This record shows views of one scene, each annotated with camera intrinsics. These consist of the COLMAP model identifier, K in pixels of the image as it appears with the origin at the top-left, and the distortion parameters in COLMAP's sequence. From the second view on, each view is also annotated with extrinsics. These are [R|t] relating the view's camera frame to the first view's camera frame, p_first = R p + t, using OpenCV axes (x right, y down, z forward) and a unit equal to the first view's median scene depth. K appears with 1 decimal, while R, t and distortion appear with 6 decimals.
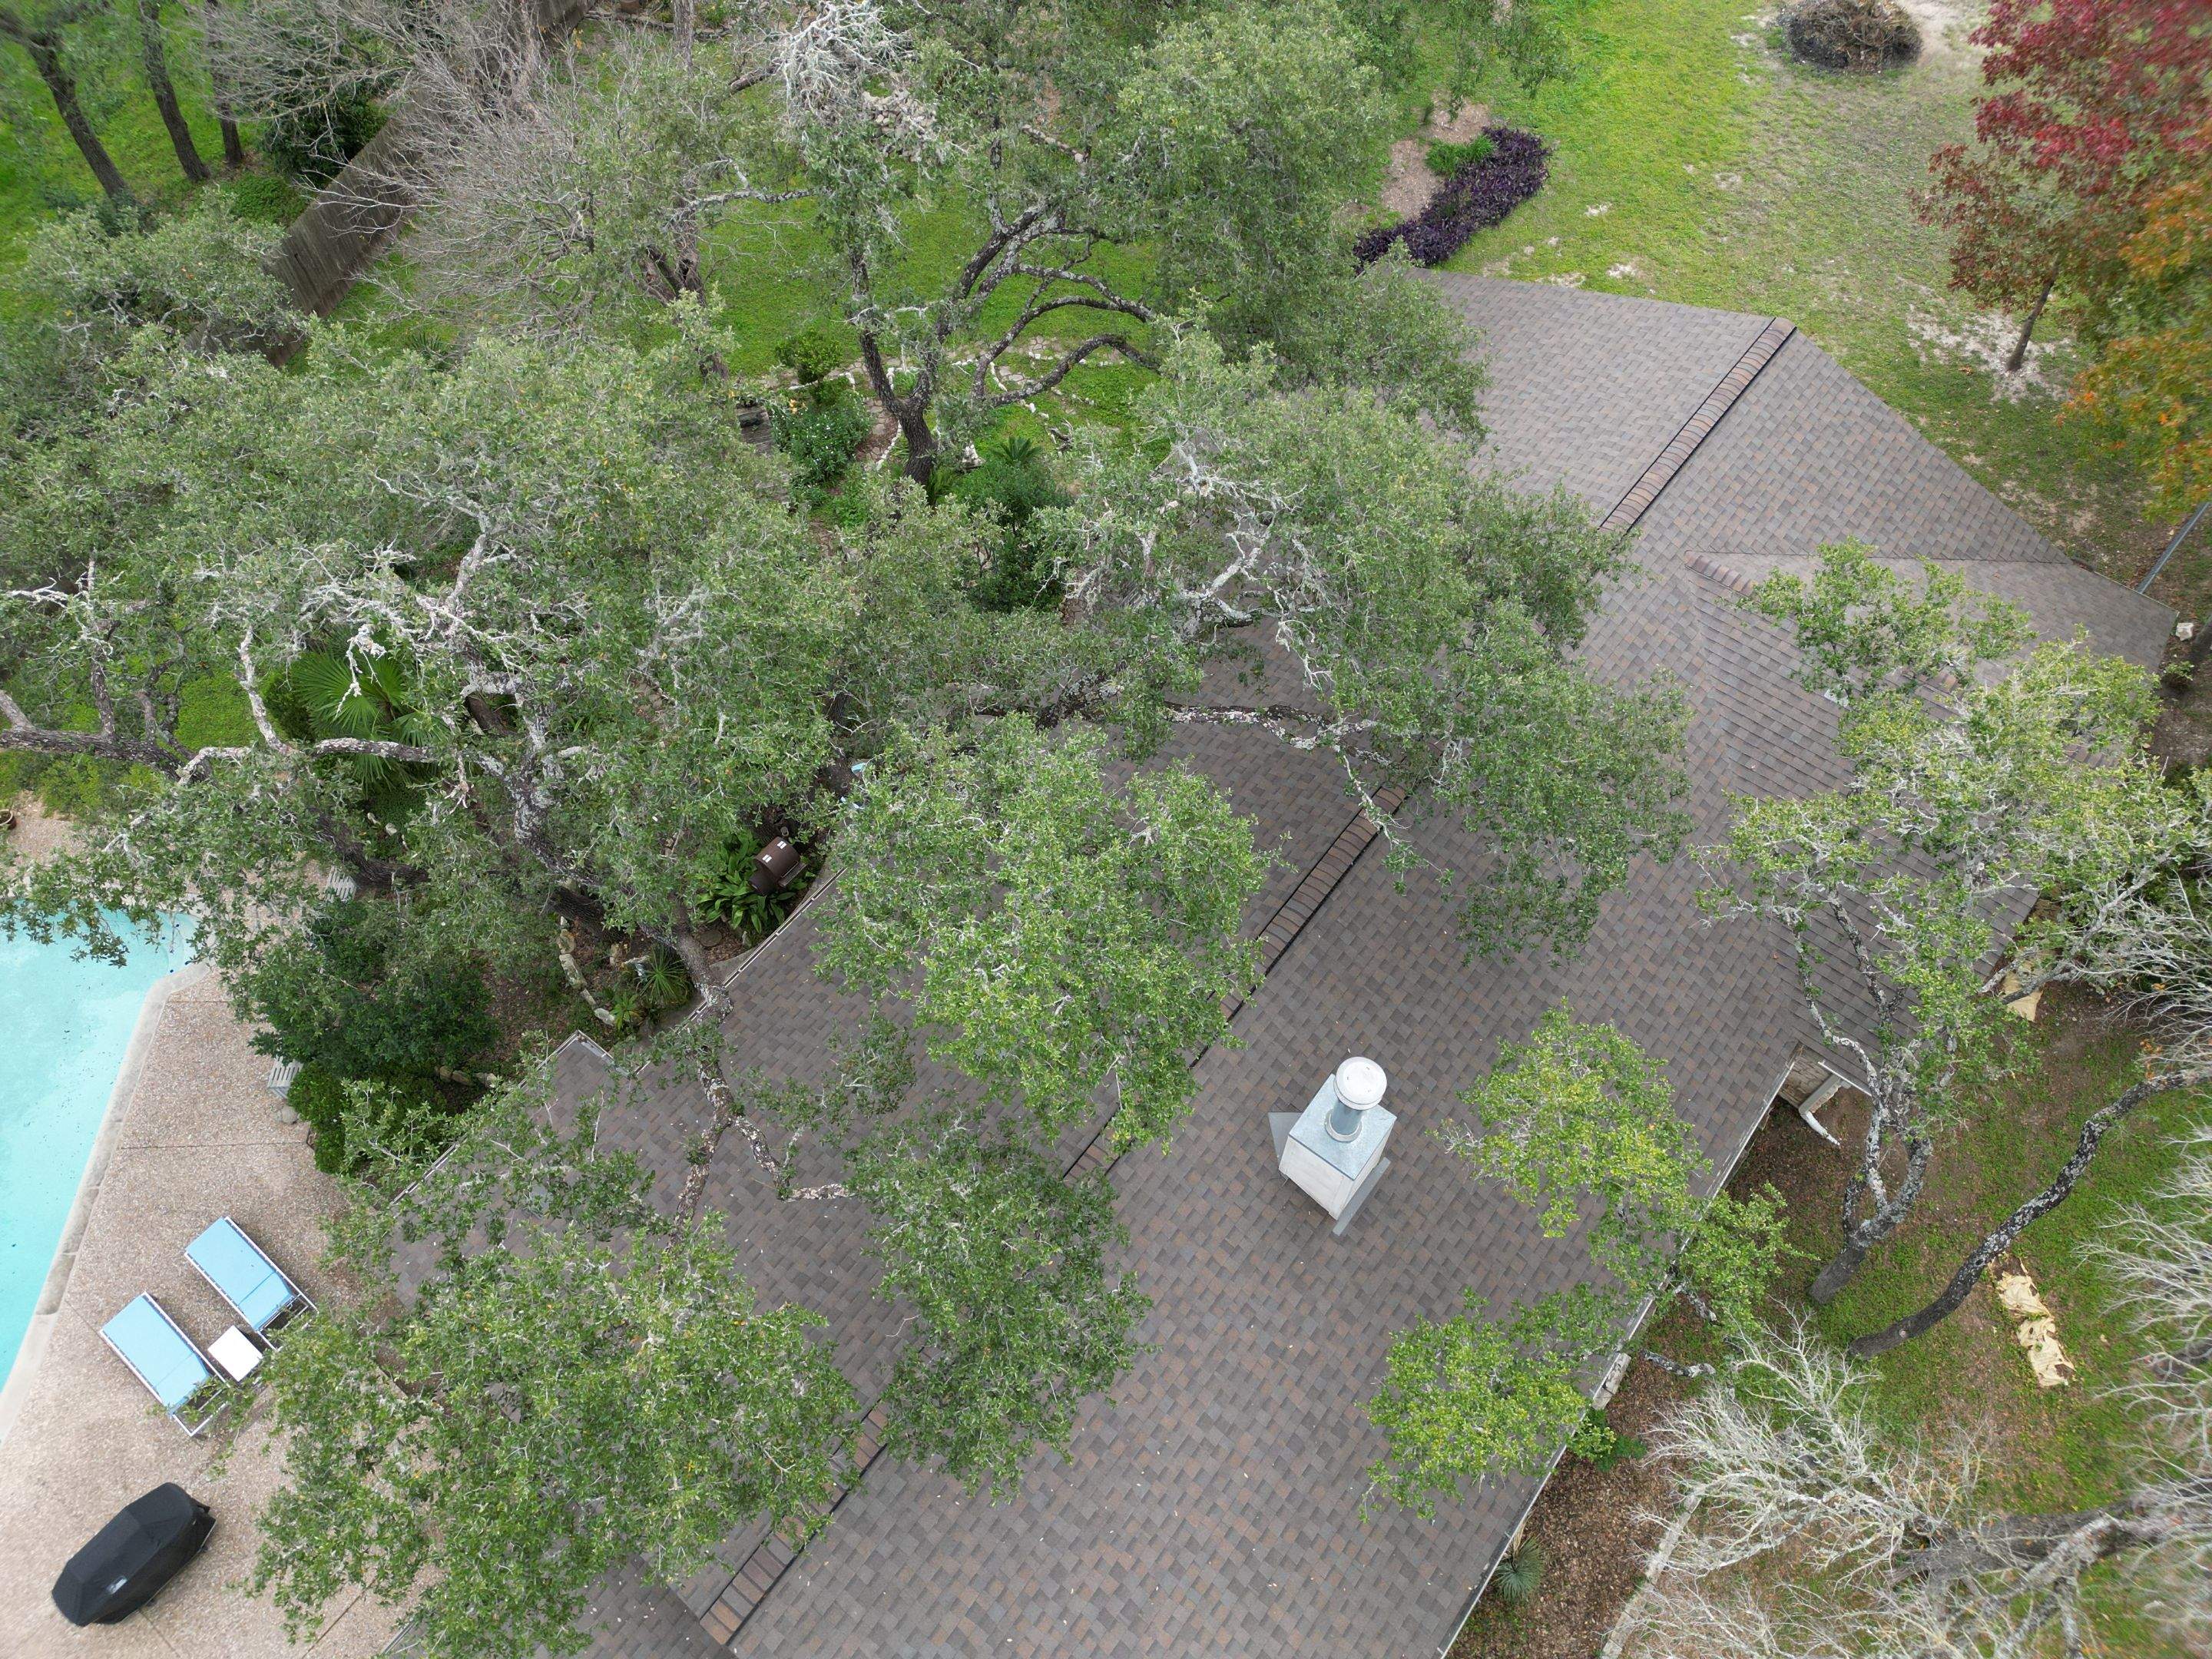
lens RADIAL K [[1542.5, 0, 1101.4], [0, 1542.5, 831.7], [0, 0, 1]] dist [0.075295, -0.068306]
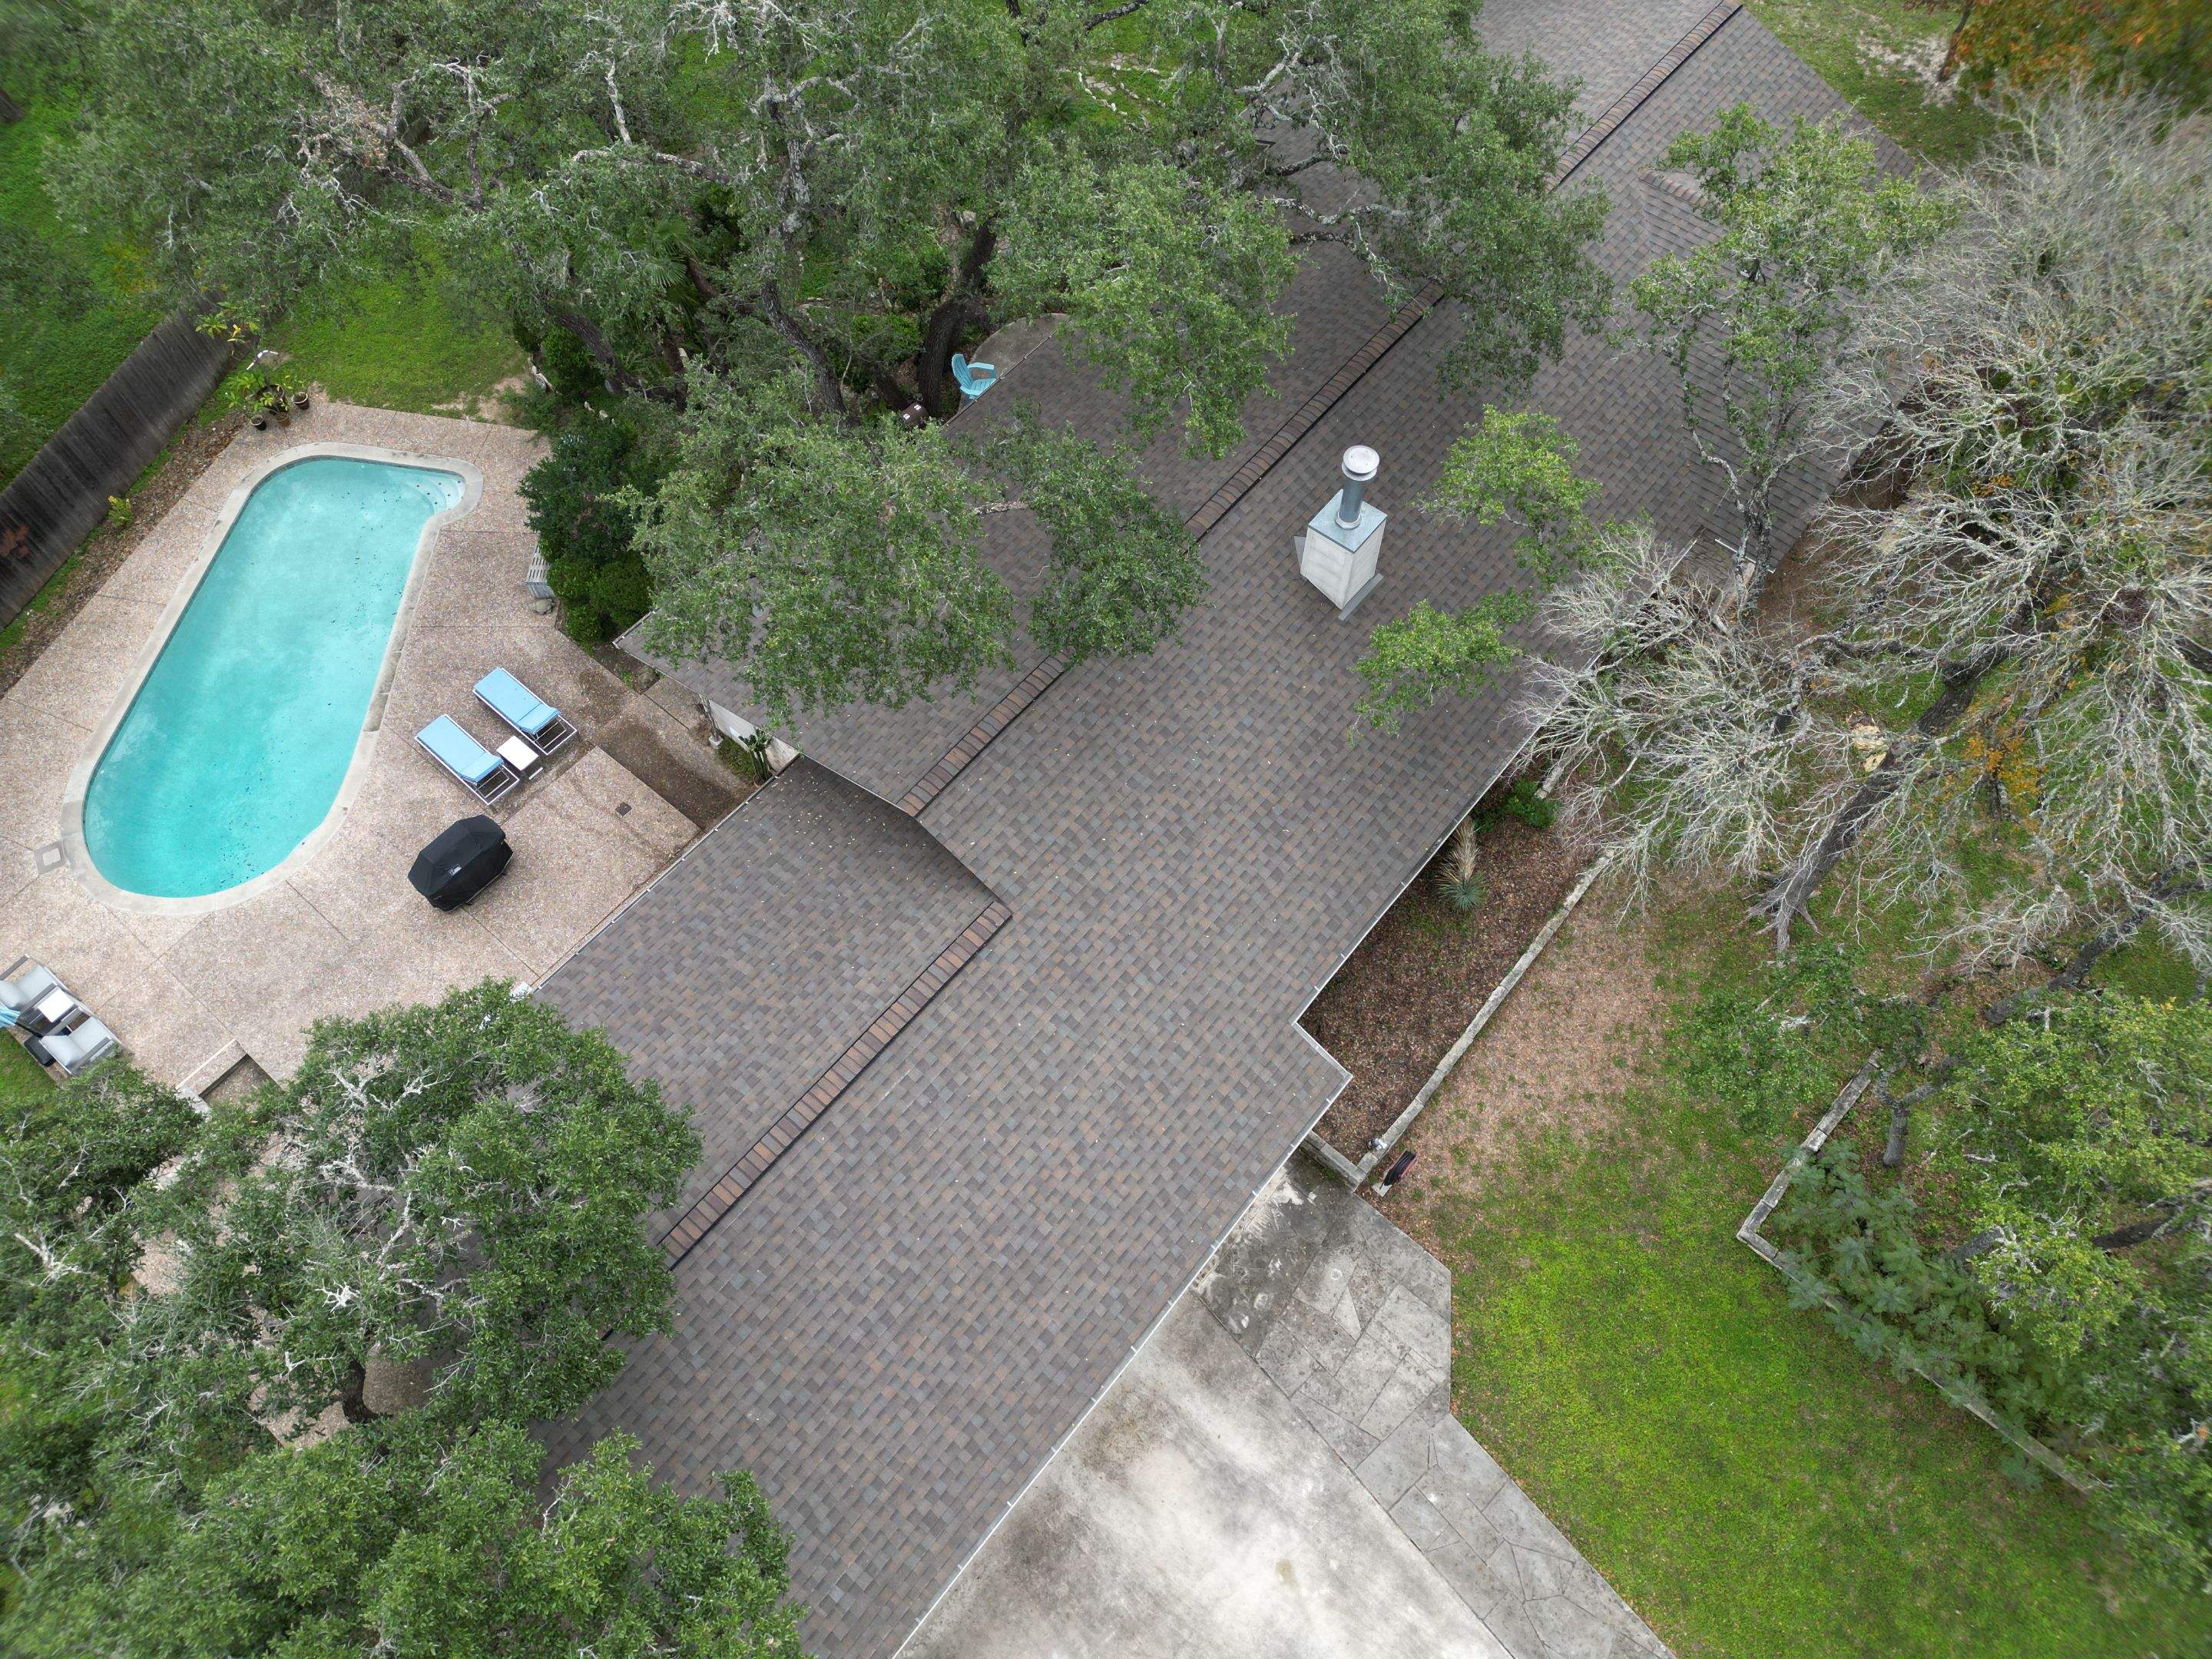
lens RADIAL K [[1542.5, 0, 1102.0], [0, 1542.5, 834.3], [0, 0, 1]] dist [0.075295, -0.068306]
pose [[0.999525, 0.021569, -0.022028, -0.021363], [-0.020572, 0.998796, 0.044525, 0.331740], [0.022962, -0.044051, 0.998765, -0.319714]]
